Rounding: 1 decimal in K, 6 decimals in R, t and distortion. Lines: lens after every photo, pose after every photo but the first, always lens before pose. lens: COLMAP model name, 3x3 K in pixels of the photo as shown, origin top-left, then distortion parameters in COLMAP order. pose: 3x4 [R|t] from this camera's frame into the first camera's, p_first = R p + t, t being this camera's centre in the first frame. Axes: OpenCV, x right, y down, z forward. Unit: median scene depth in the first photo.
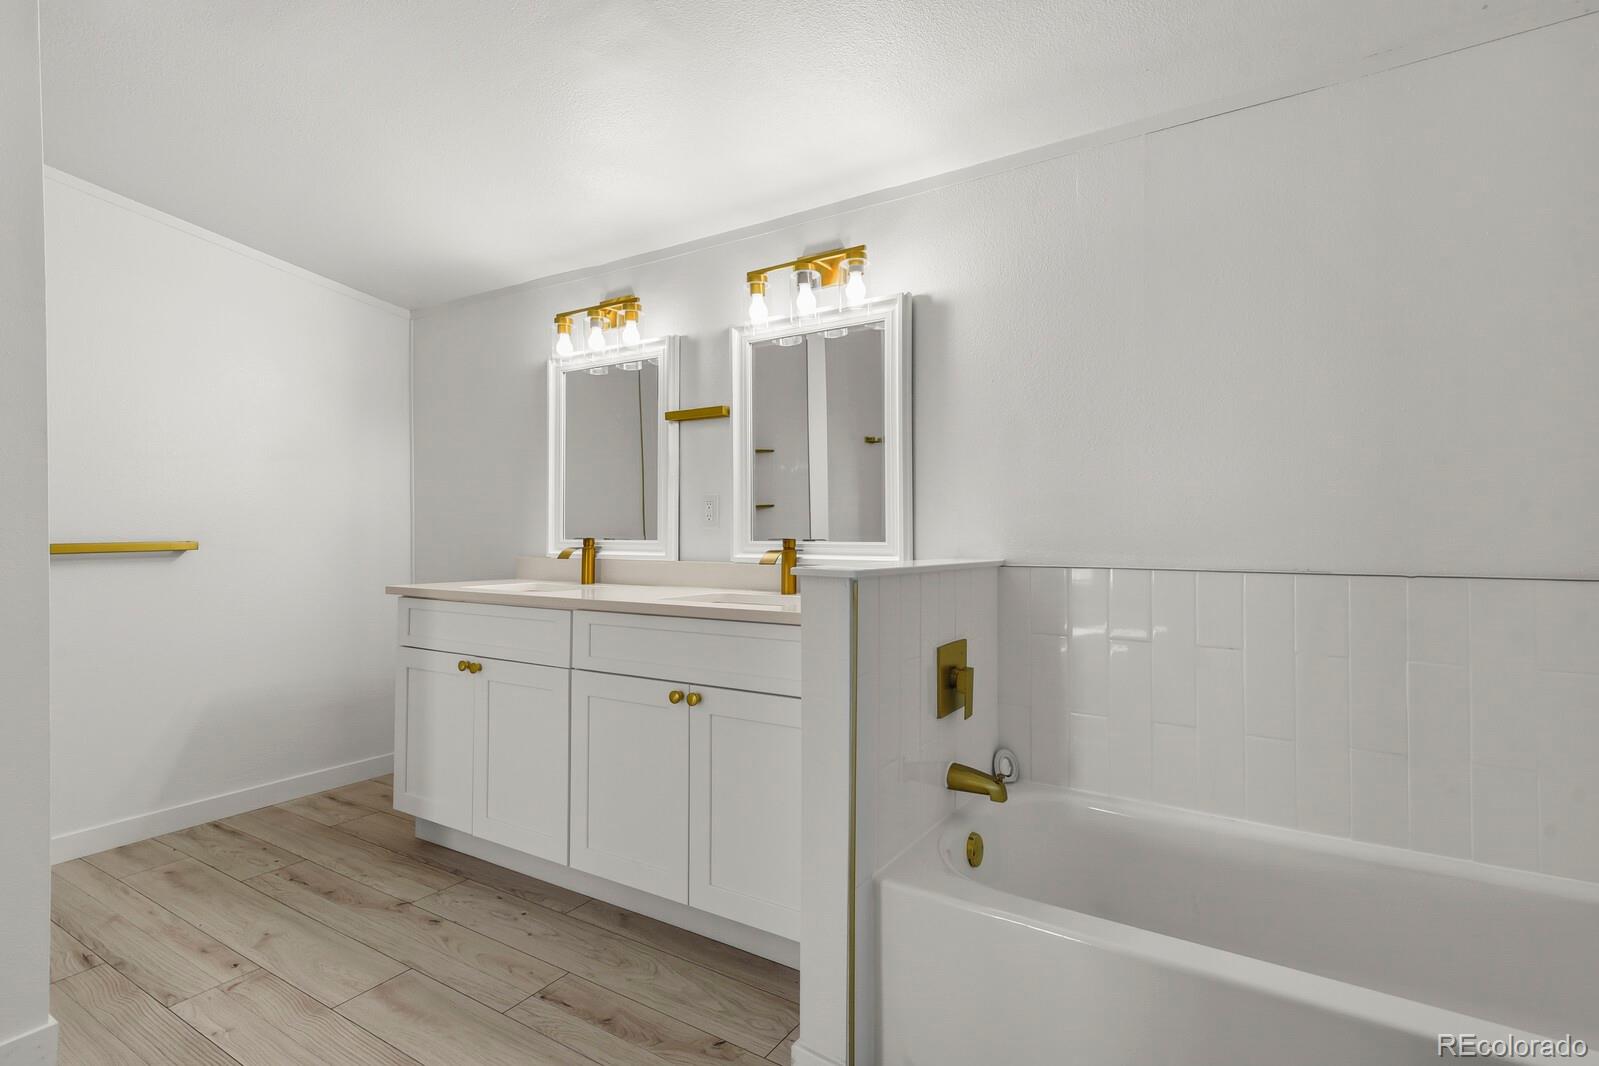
lens RADIAL K [[778.8, 0, 805.6], [0, 778.8, 524.4], [0, 0, 1]] dist [0.019335, -0.000967]
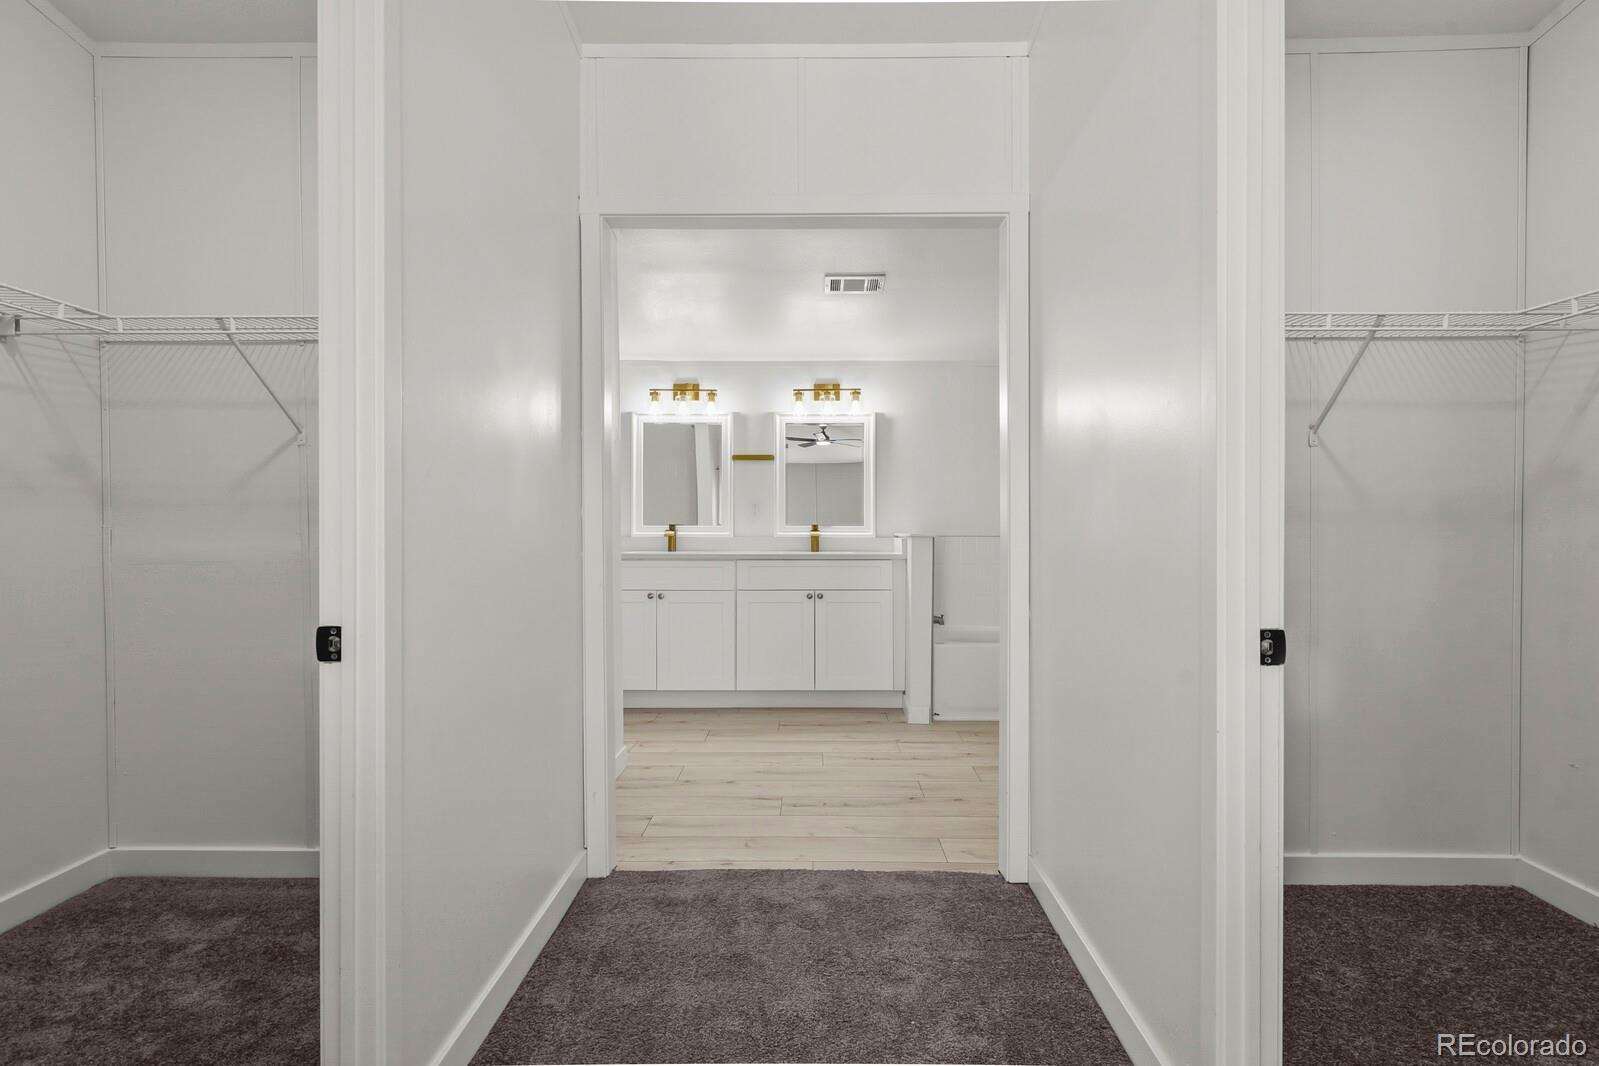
lens RADIAL K [[778.8, 0, 805.6], [0, 778.8, 524.4], [0, 0, 1]] dist [0.019335, -0.000967]
pose [[0.853066, -0.000653, 0.521803, -1.113528], [-0.006974, 0.999896, 0.012651, -0.007124], [-0.521757, -0.014431, 0.852972, -0.722213]]
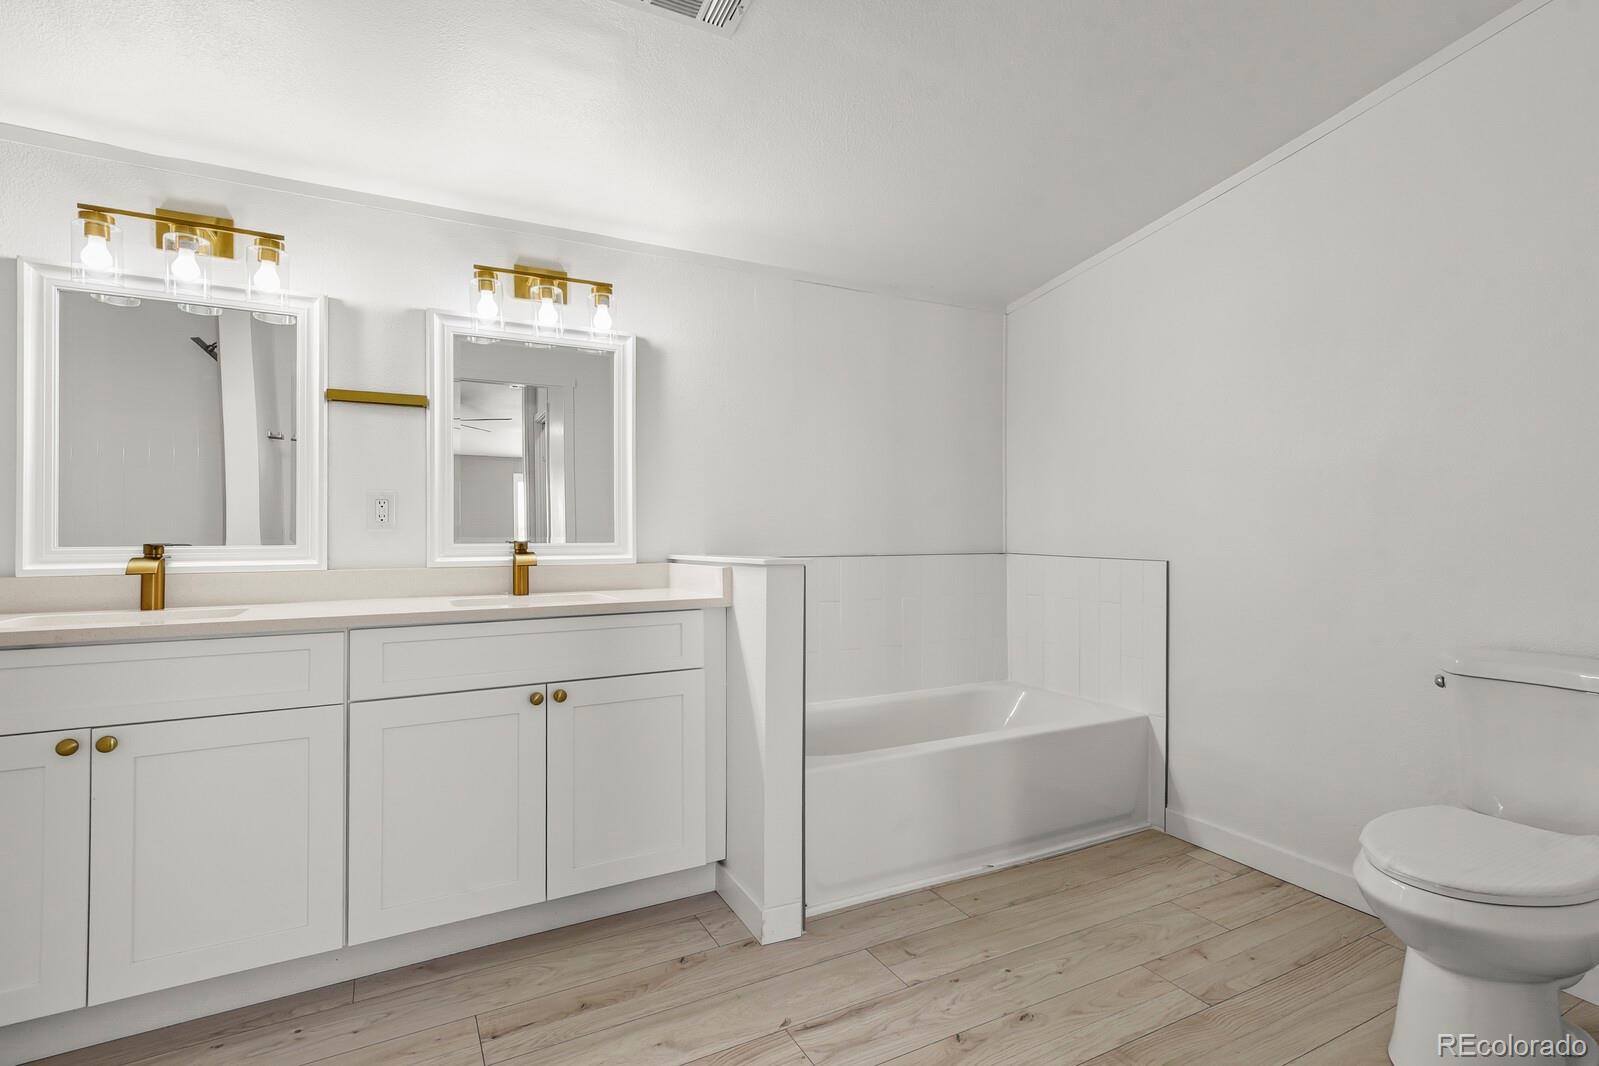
lens RADIAL K [[778.8, 0, 805.6], [0, 778.8, 524.4], [0, 0, 1]] dist [0.019335, -0.000967]
pose [[0.492460, 0.003524, 0.870328, -0.739133], [-0.008499, 0.999964, 0.000760, -0.007106], [-0.870294, -0.007771, 0.492472, 0.172341]]
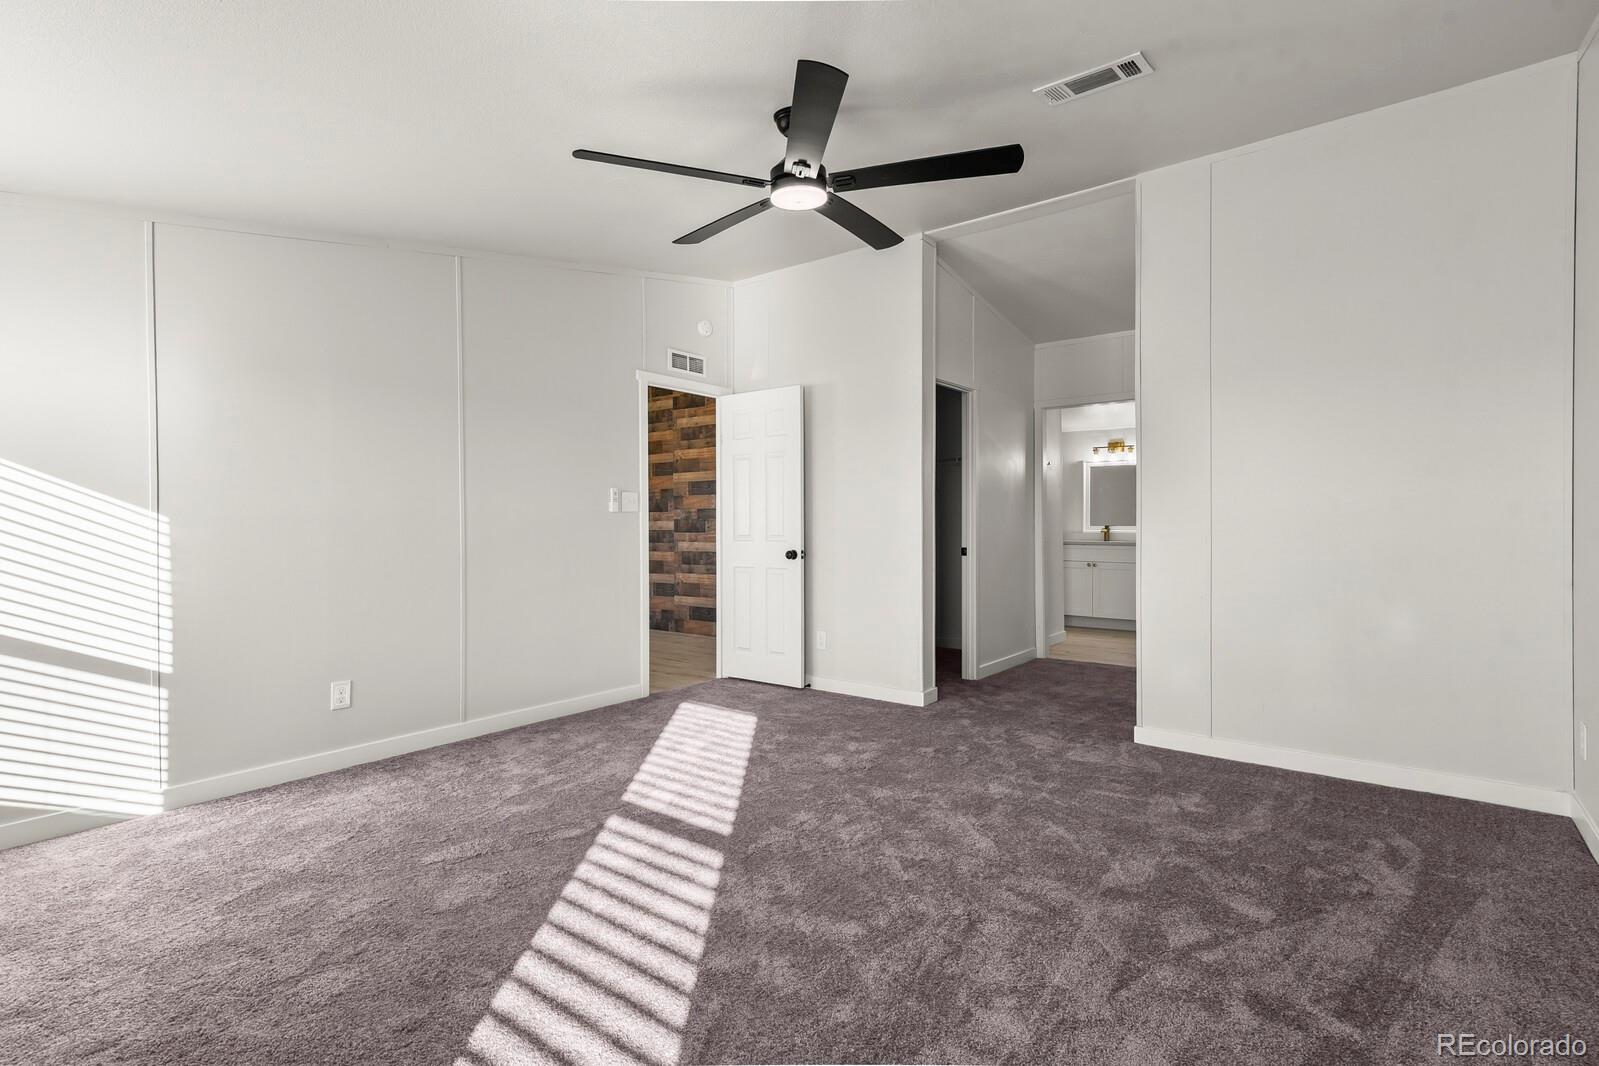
lens RADIAL K [[778.8, 0, 805.6], [0, 778.8, 524.4], [0, 0, 1]] dist [0.019335, -0.000967]
pose [[0.995348, 0.000734, -0.096340, -1.352380], [0.000405, 0.999930, 0.011795, -0.025201], [0.096342, -0.011779, 0.995279, -2.416558]]
